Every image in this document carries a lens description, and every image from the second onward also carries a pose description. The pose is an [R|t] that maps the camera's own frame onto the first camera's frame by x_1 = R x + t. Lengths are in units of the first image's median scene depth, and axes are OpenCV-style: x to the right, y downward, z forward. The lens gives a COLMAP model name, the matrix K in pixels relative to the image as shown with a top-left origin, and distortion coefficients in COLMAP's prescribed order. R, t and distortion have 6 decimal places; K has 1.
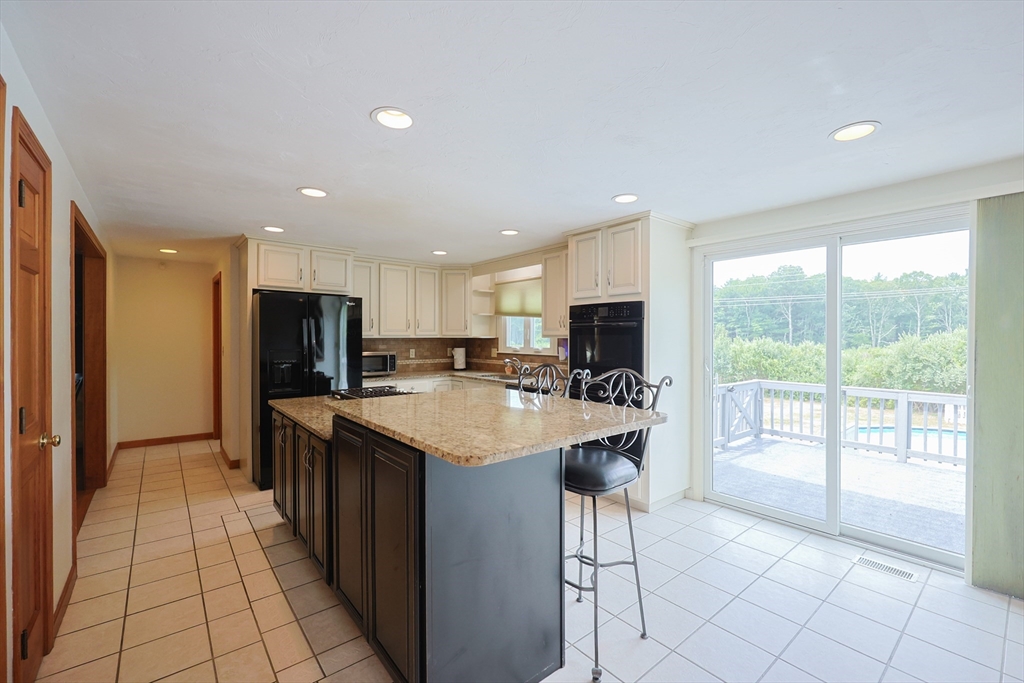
lens RADIAL K [[436.9, 0, 519.7], [0, 436.9, 338.1], [0, 0, 1]] dist [-0.003330, -0.000473]
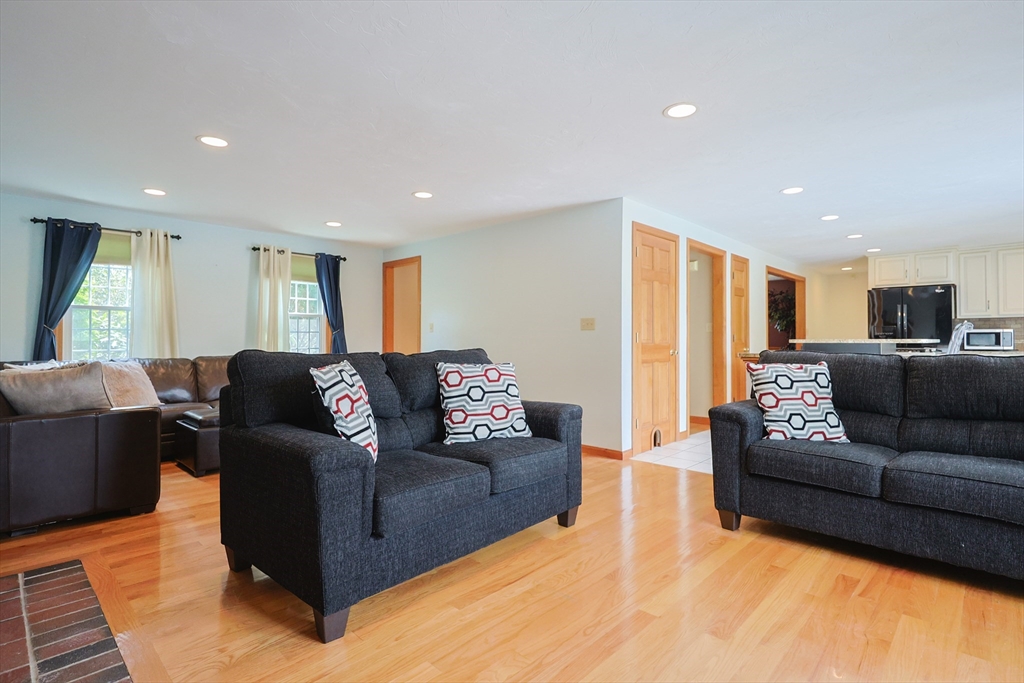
lens RADIAL K [[509.9, 0, 523.5], [0, 509.9, 334.6], [0, 0, 1]] dist [-0.006092, 0.001633]
pose [[0.118477, -0.015505, -0.992836, 1.001229], [-0.003249, 0.999867, -0.016002, 0.082845], [0.992951, 0.005122, 0.118411, -0.431967]]
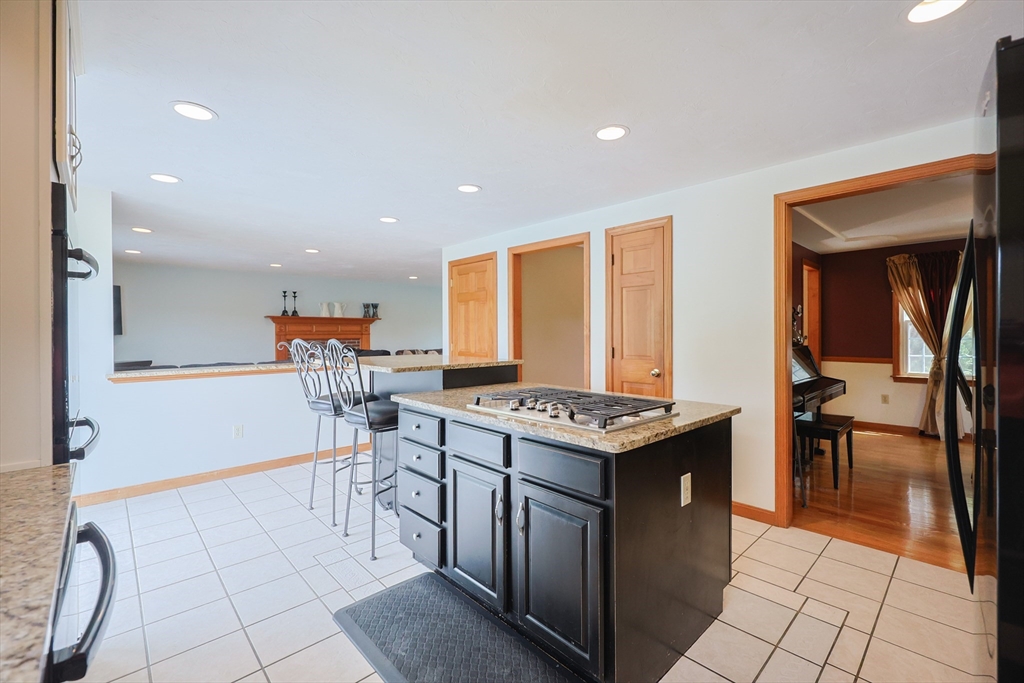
lens RADIAL K [[436.9, 0, 519.0], [0, 436.9, 331.0], [0, 0, 1]] dist [-0.003330, -0.000473]
pose [[-0.997834, 0.002394, -0.065734, -0.166802], [0.002393, 0.999997, 0.000090, 0.024224], [0.065734, -0.000067, -0.997837, 1.216143]]
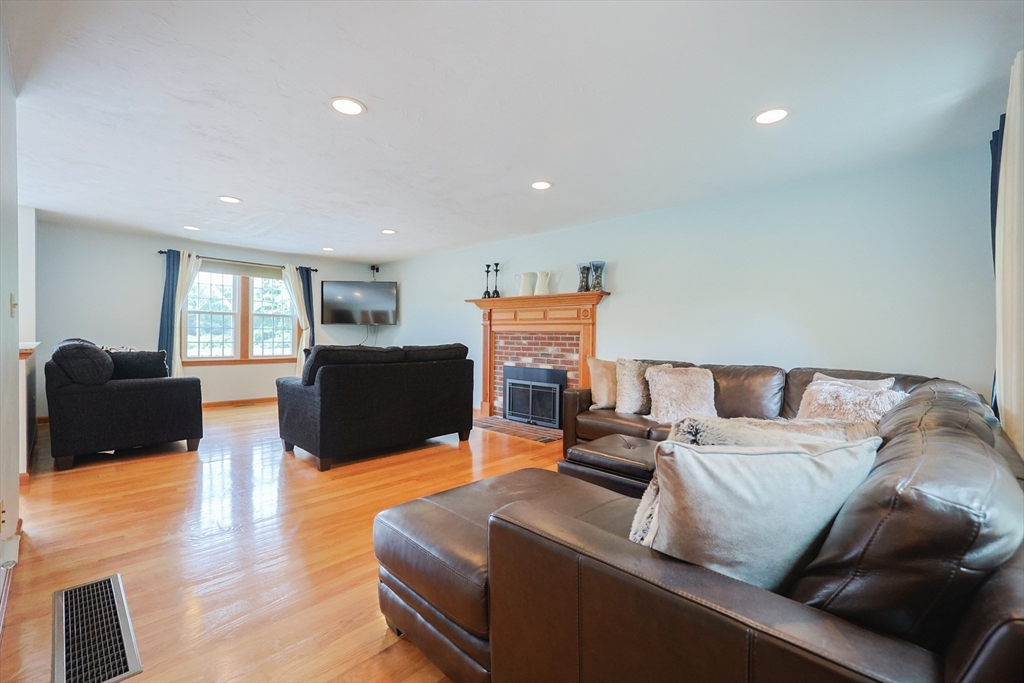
lens RADIAL K [[436.9, 0, 514.0], [0, 436.9, 342.6], [0, 0, 1]] dist [-0.003330, -0.000473]
pose [[-0.110015, -0.019984, 0.993729, -0.658573], [-0.013517, 0.999735, 0.018609, 0.067934], [-0.993838, -0.011385, -0.110256, -0.668263]]
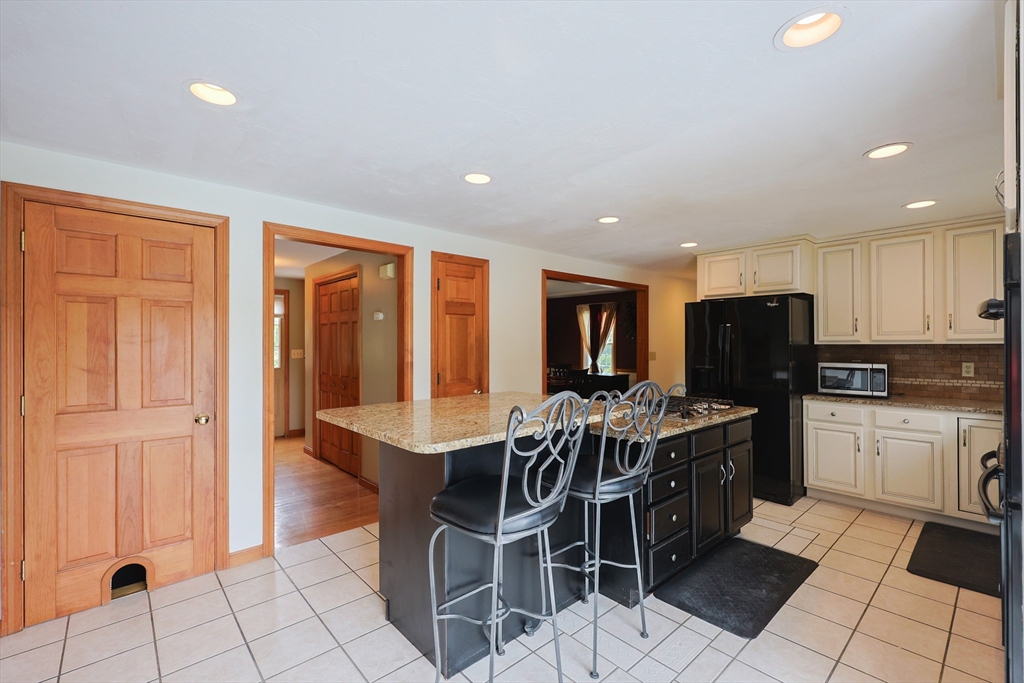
lens RADIAL K [[436.9, 0, 514.8], [0, 436.9, 343.6], [0, 0, 1]] dist [-0.003330, -0.000473]
pose [[0.040671, -0.003251, -0.999167, 0.457378], [-0.000772, 0.999994, -0.003285, 0.001754], [0.999172, 0.000905, 0.040669, 0.470524]]
